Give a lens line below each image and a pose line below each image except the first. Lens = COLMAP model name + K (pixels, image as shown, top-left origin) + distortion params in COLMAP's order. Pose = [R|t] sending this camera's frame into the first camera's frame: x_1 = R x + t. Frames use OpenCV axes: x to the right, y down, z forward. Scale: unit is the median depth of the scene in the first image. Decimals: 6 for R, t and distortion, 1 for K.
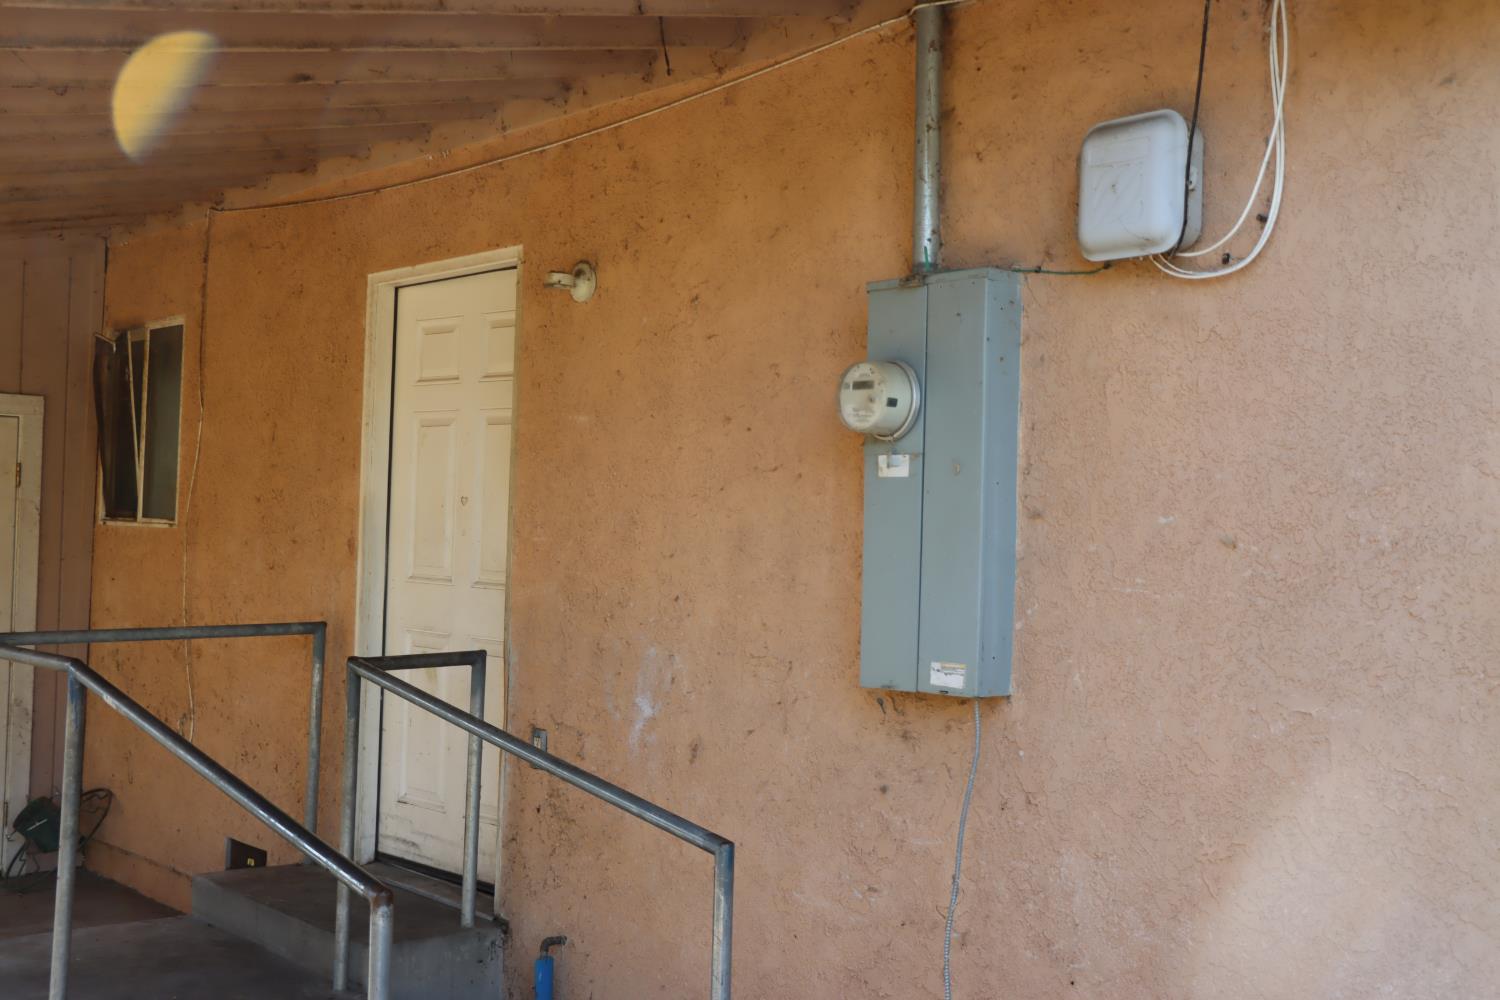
lens RADIAL K [[1732.2, 0, 748.5], [0, 1732.2, 513.6], [0, 0, 1]] dist [-0.076708, 0.339621]
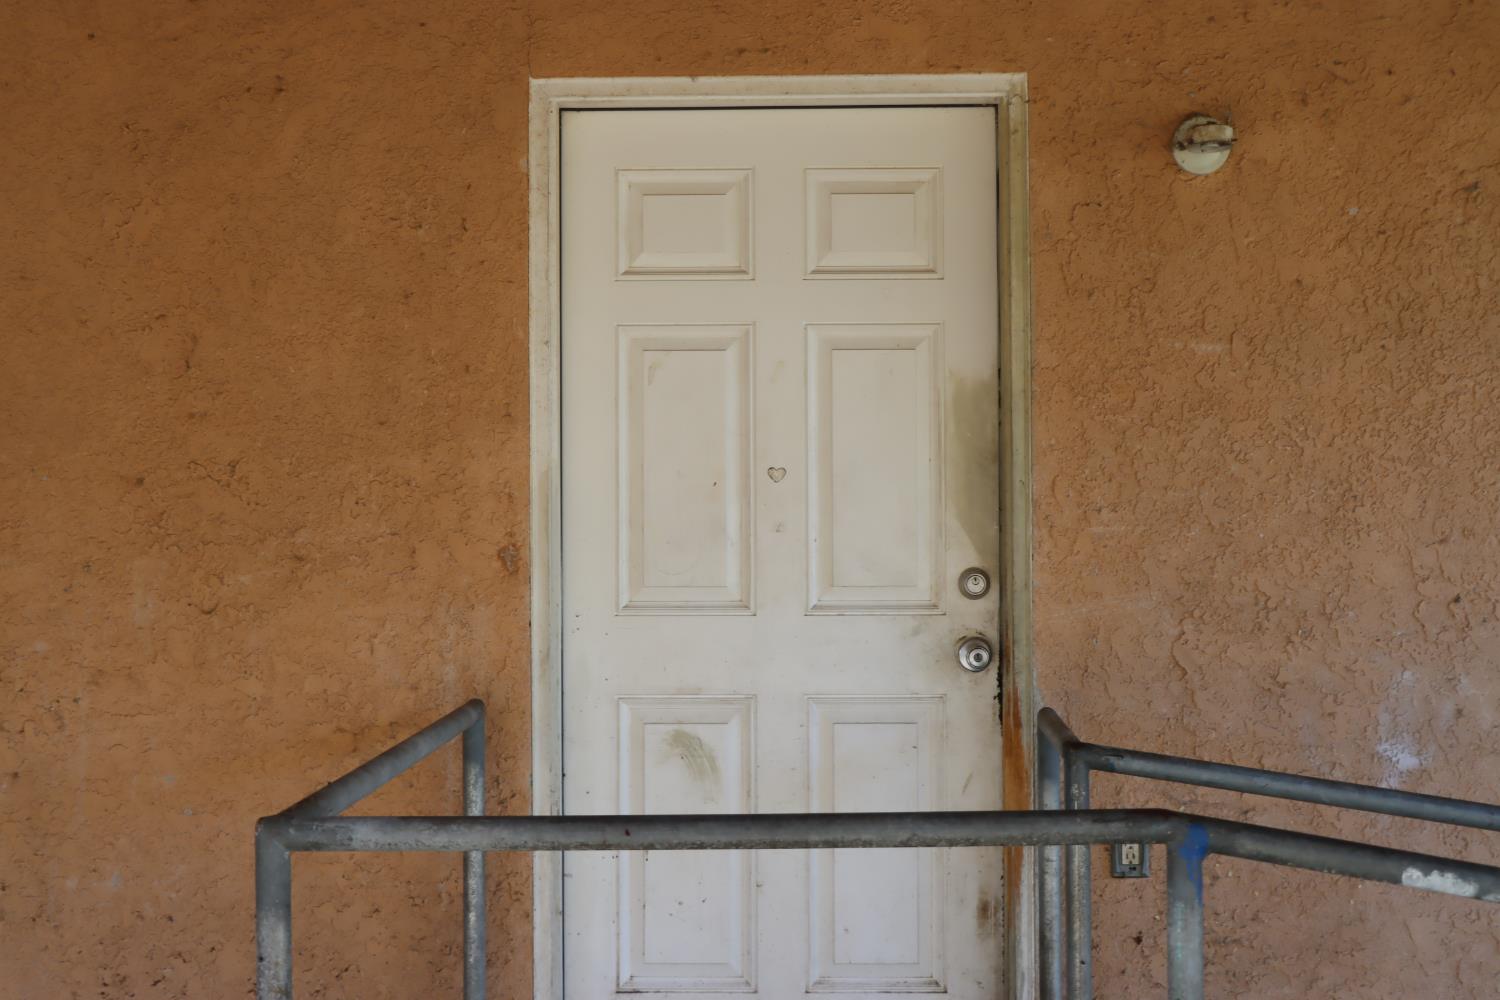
lens RADIAL K [[1732.2, 0, 748.5], [0, 1732.2, 513.6], [0, 0, 1]] dist [-0.076708, 0.339621]
pose [[0.660217, -0.024495, 0.750676, -0.744122], [0.020318, 0.999685, 0.014750, -0.003587], [-0.750800, 0.005514, 0.660506, 0.710324]]
